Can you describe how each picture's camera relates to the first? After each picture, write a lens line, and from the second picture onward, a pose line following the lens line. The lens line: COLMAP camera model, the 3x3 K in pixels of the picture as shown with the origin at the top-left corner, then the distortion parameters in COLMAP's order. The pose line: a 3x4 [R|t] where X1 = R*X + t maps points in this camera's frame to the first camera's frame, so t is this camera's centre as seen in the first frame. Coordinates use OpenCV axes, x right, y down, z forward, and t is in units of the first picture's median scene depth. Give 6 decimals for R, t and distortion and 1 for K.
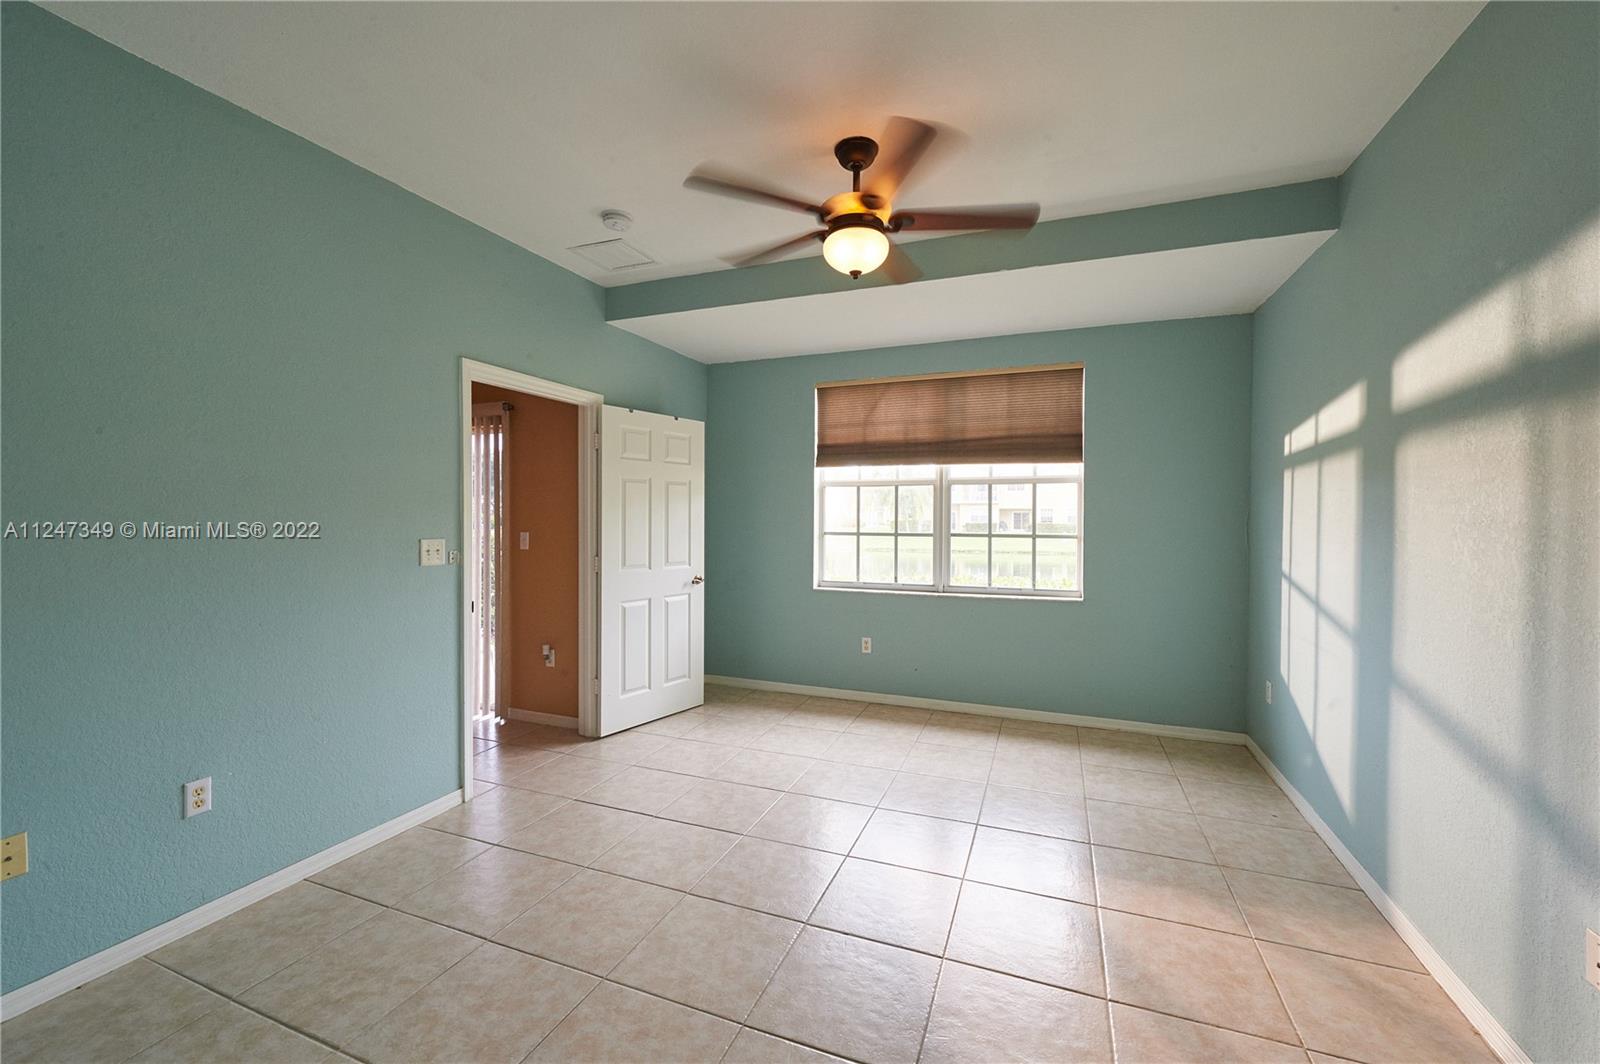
lens RADIAL K [[659.4, 0, 808.4], [0, 659.4, 521.5], [0, 0, 1]] dist [-0.000310, -0.000156]
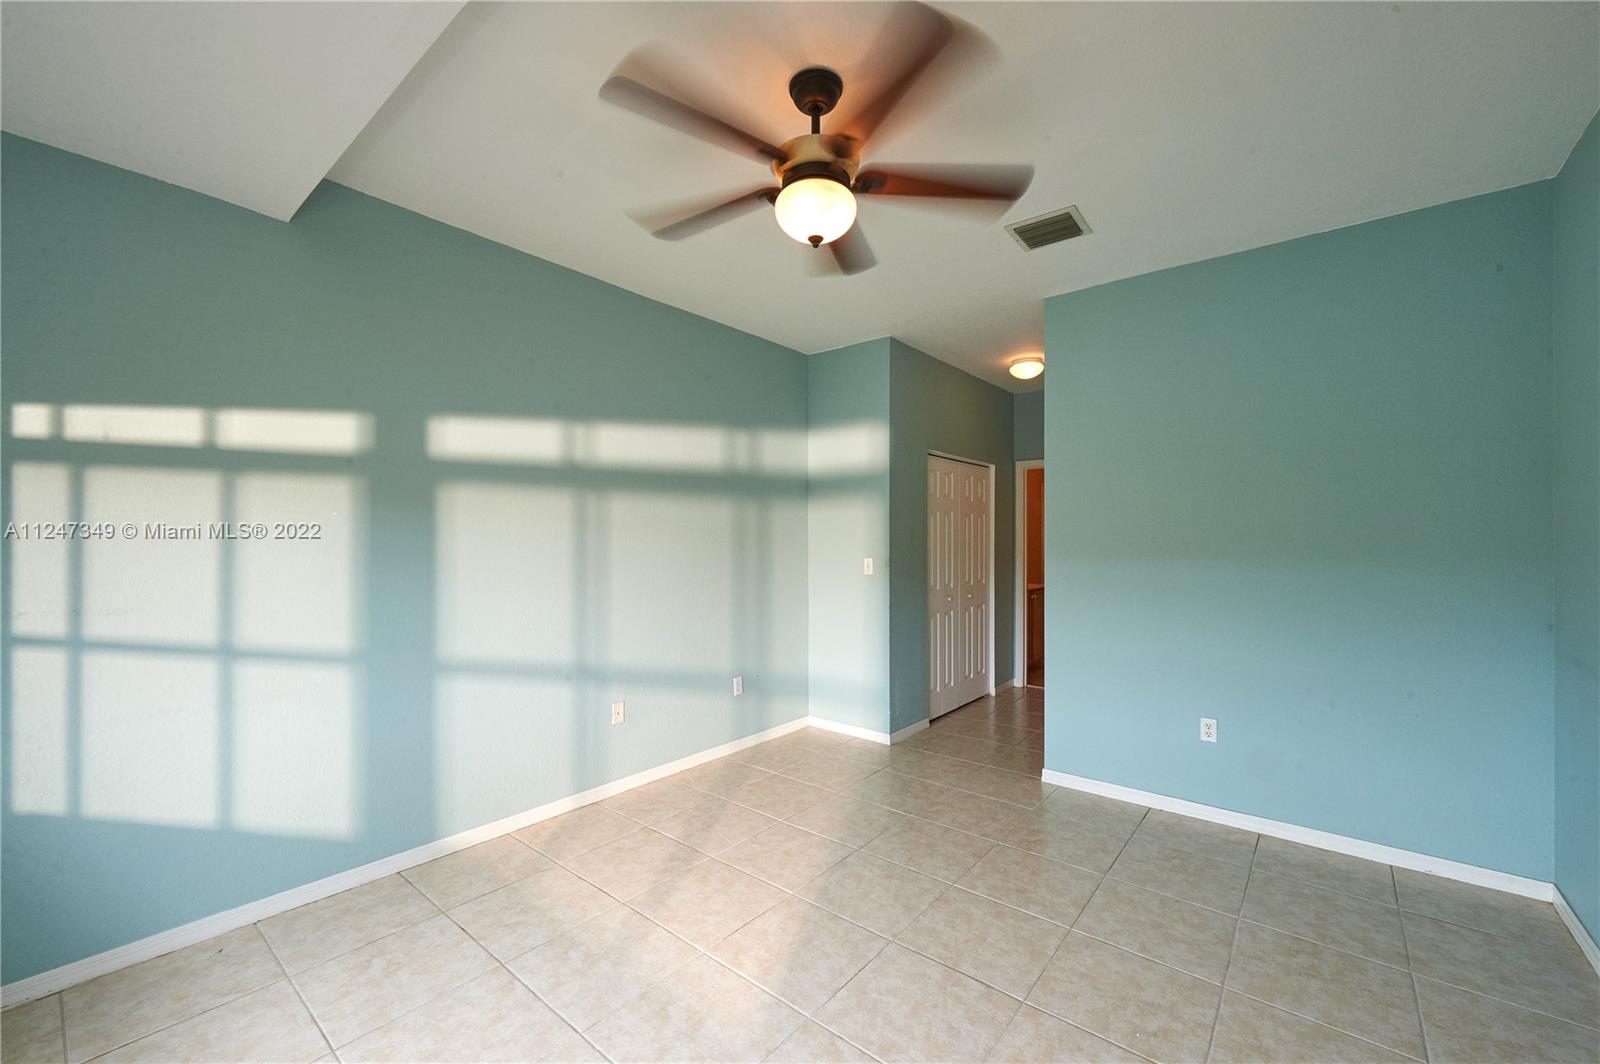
lens RADIAL K [[640.4, 0, 822.8], [0, 640.4, 536.9], [0, 0, 1]] dist [0.000382, -0.000078]
pose [[-0.959462, -0.004875, 0.281794, -0.095066], [-0.003758, 0.999983, 0.004504, -0.013282], [-0.281811, 0.003262, -0.959464, 1.057753]]
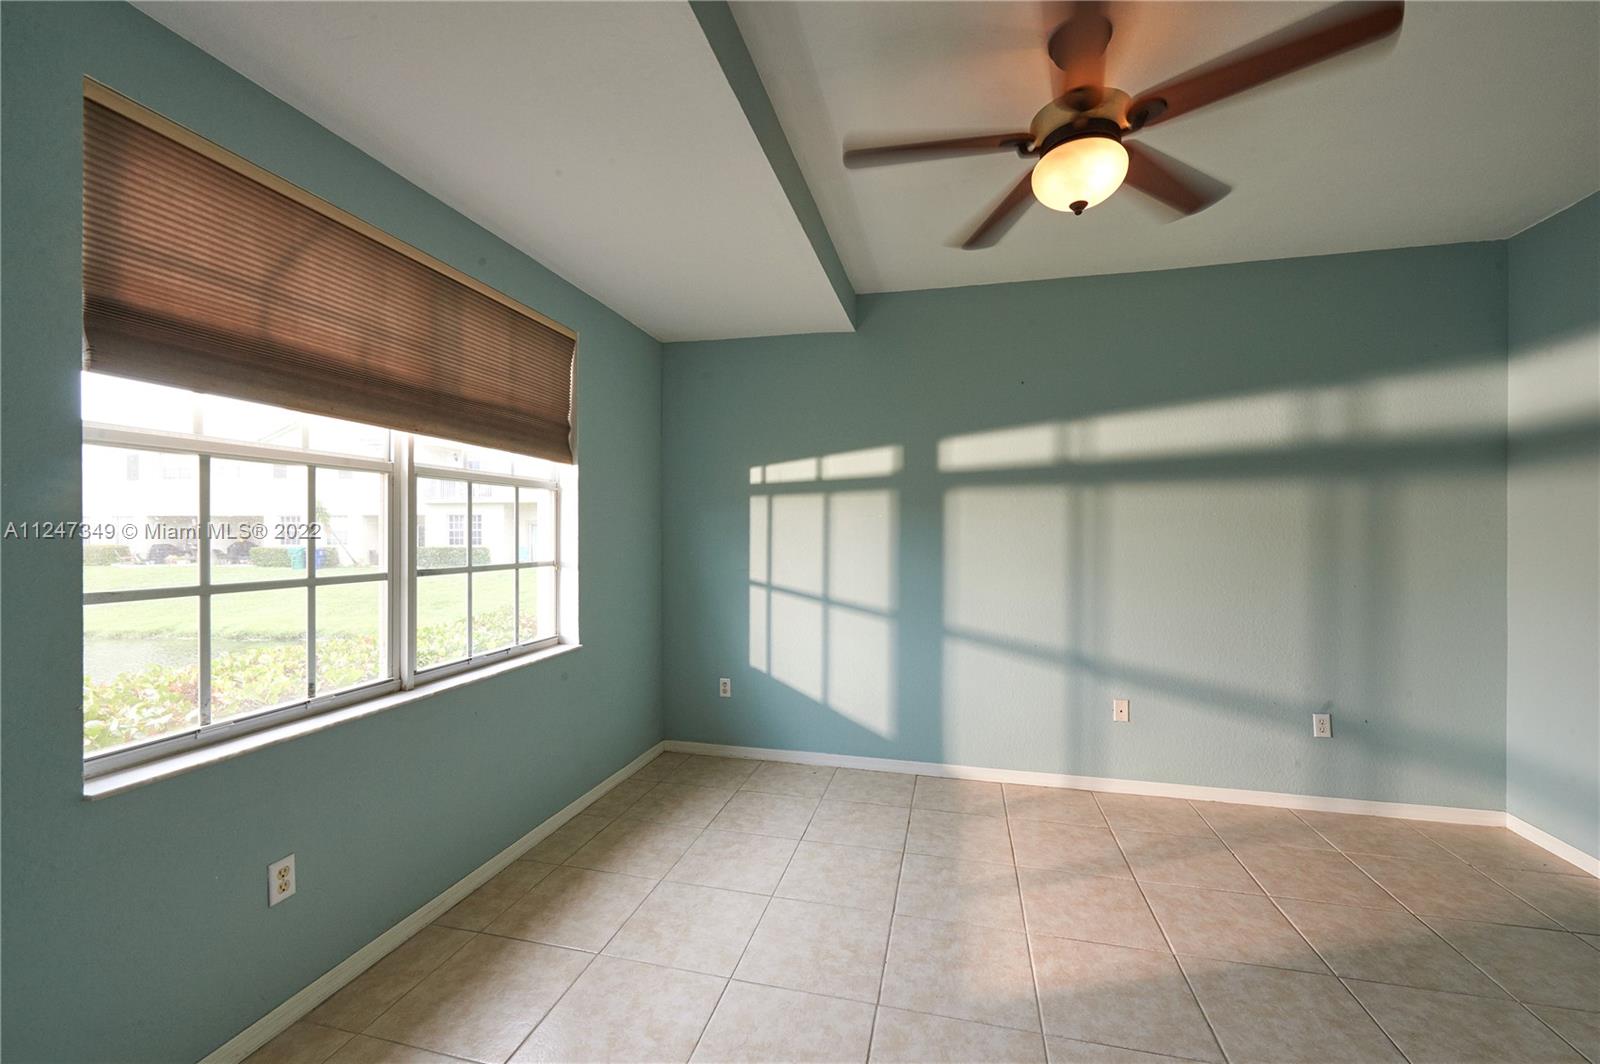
lens RADIAL K [[649.6, 0, 800.0], [0, 649.6, 532.0], [0, 0, 1]] dist [0.000949, -0.000170]
pose [[-0.143681, -0.003134, 0.989619, -0.364559], [0.007372, 0.999964, 0.004237, -0.013005], [-0.989597, 0.007904, -0.143653, 0.853260]]
